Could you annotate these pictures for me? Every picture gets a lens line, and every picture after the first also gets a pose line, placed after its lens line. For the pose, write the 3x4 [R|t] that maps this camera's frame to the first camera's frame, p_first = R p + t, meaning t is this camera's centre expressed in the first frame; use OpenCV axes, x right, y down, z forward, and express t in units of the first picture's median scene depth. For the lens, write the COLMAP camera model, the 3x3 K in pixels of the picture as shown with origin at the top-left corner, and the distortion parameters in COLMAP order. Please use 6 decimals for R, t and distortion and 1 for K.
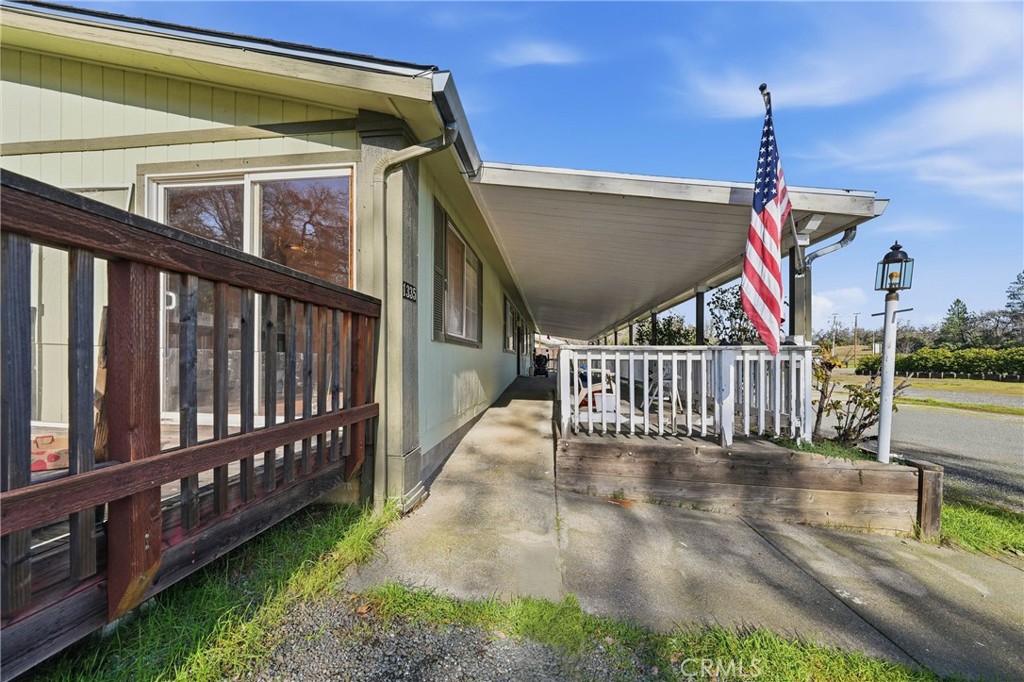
lens RADIAL K [[362.0, 0, 510.5], [0, 362.0, 360.9], [0, 0, 1]] dist [-0.006653, -0.000105]
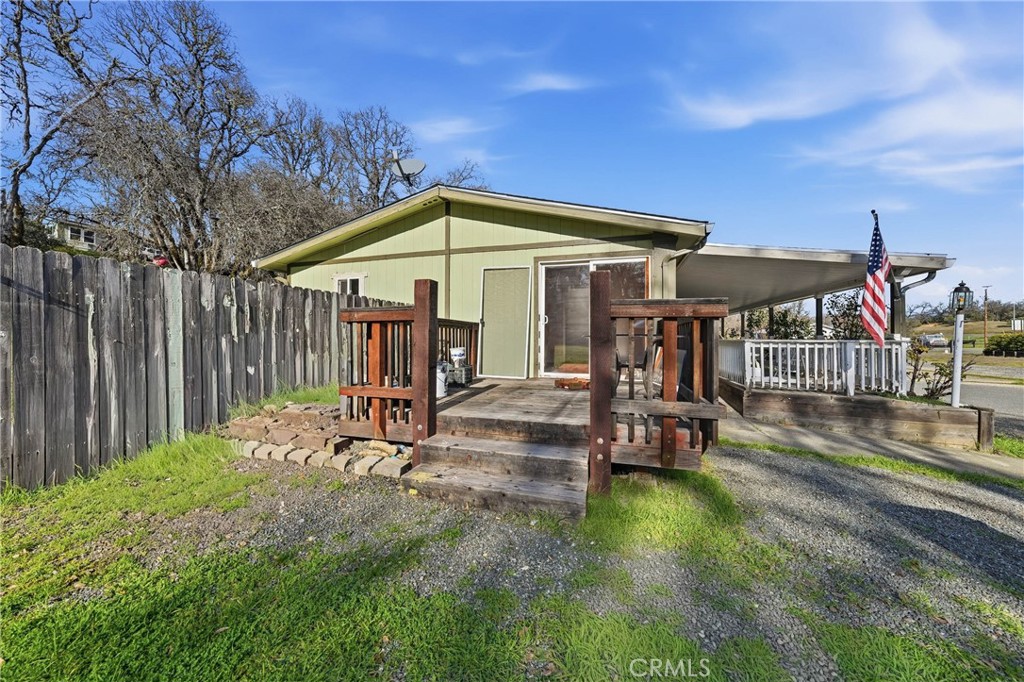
lens RADIAL K [[349.9, 0, 513.6], [0, 349.9, 335.7], [0, 0, 1]] dist [-0.001428, 0.000062]
pose [[0.984679, -0.004688, -0.174312, -0.737241], [0.003070, 0.999950, -0.009551, -0.052453], [0.174348, 0.008869, 0.984644, -0.993465]]
